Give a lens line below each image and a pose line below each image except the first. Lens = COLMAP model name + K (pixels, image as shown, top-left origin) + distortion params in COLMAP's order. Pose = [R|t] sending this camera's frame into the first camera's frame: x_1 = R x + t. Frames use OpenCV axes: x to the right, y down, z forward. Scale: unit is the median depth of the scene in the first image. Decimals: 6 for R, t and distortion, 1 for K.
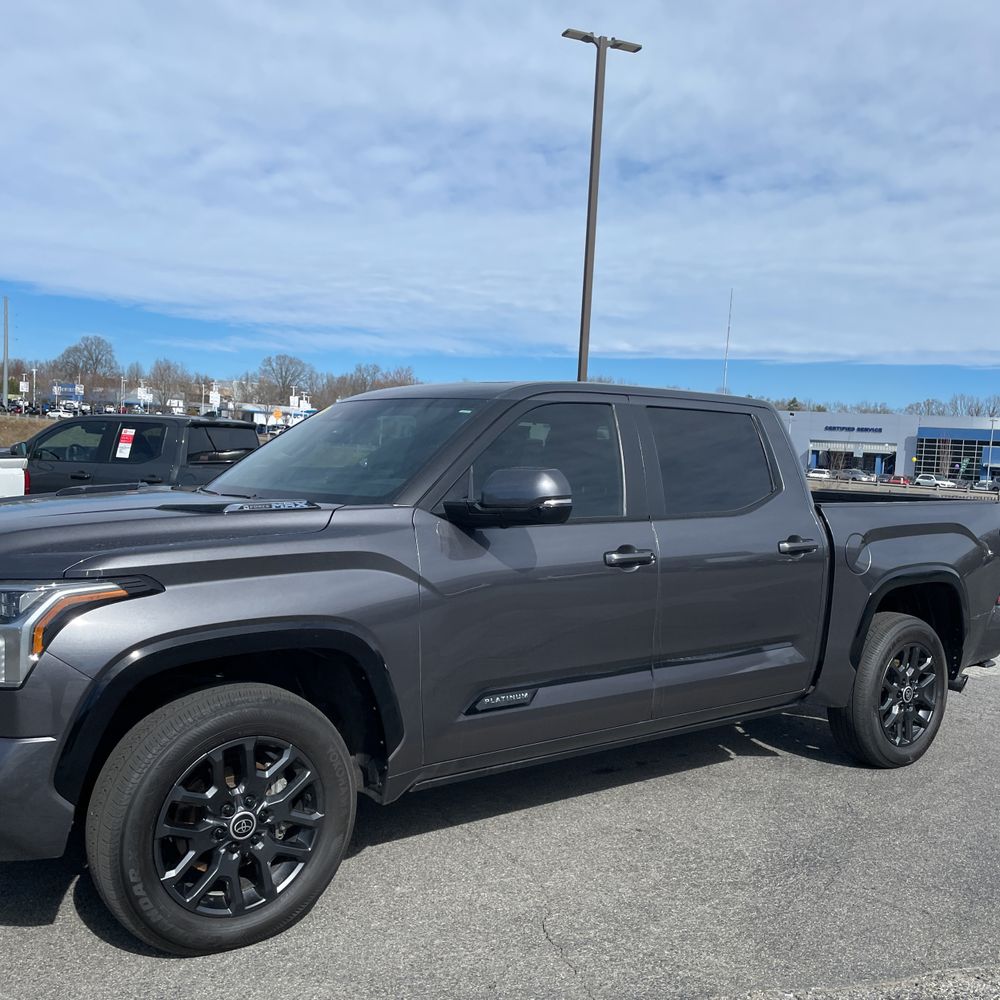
lens RADIAL K [[1010.1, 0, 492.2], [0, 1010.1, 498.9], [0, 0, 1]] dist [0.094813, -0.127071]
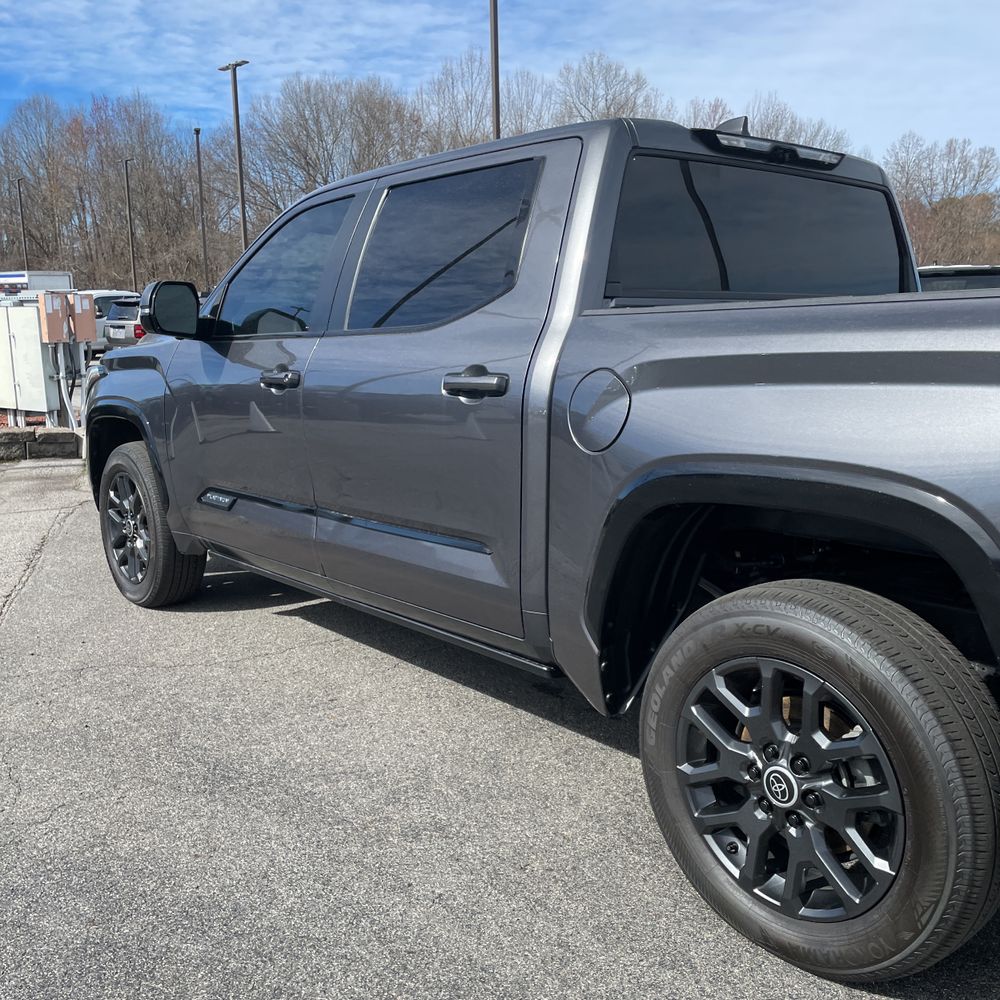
lens RADIAL K [[1010.1, 0, 492.2], [0, 1010.1, 498.9], [0, 0, 1]] dist [0.094813, -0.127071]
pose [[0.041713, 0.127313, -0.990985, 0.959715], [-0.029230, 0.991579, 0.126159, 0.042196], [0.998702, 0.023704, 0.045083, 1.067570]]
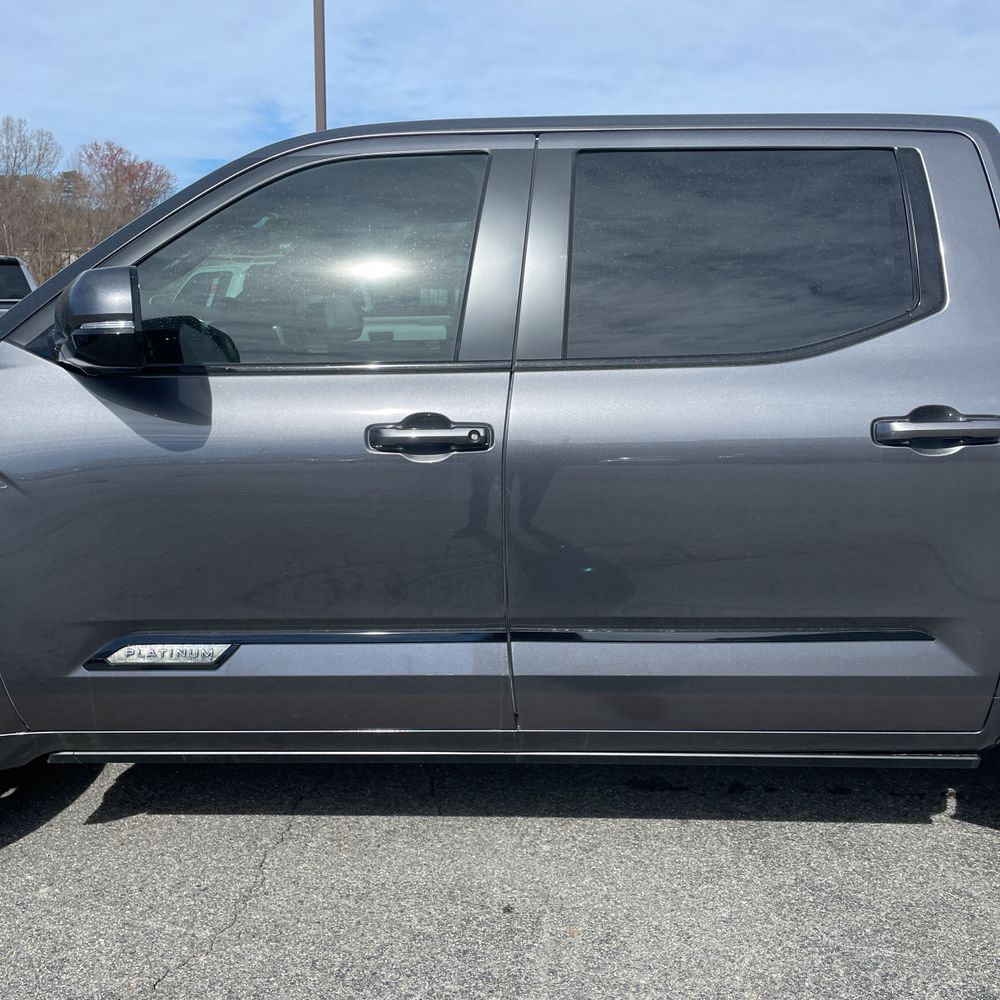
lens RADIAL K [[1010.1, 0, 492.2], [0, 1010.1, 498.9], [0, 0, 1]] dist [0.094813, -0.127071]
pose [[0.779317, 0.082503, -0.621176, 0.464168], [-0.001376, 0.991518, 0.129964, 0.020389], [0.626629, -0.100428, 0.772820, 0.559645]]
